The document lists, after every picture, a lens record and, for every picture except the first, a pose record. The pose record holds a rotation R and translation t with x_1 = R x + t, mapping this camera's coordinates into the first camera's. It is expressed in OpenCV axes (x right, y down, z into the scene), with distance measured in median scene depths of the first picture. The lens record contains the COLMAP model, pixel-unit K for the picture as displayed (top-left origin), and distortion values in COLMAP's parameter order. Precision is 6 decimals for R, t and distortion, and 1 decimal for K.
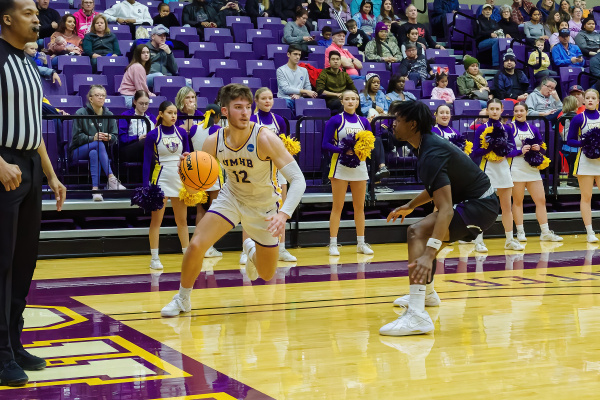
lens RADIAL K [[816.3, 0, 300.0], [0, 816.3, 200.0], [0, 0, 1]] dist [-0.009268, 0.024410]
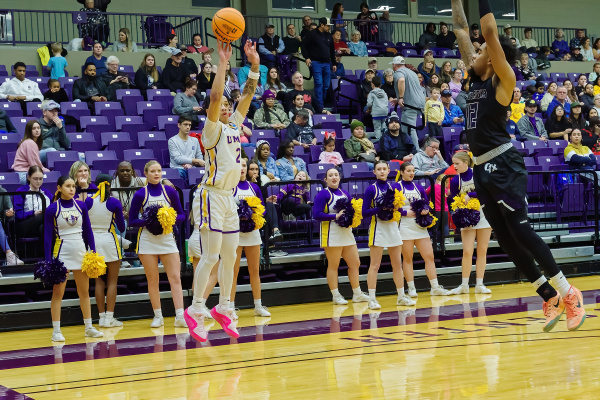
lens RADIAL K [[1140.1, 0, 300.0], [0, 1140.1, 200.0], [0, 0, 1]] dist [-0.047871, -0.045388]
pose [[0.993588, -0.041082, 0.105335, -0.017987], [0.047648, 0.997025, -0.060593, 0.008500], [-0.102532, 0.065224, 0.992589, -0.424798]]
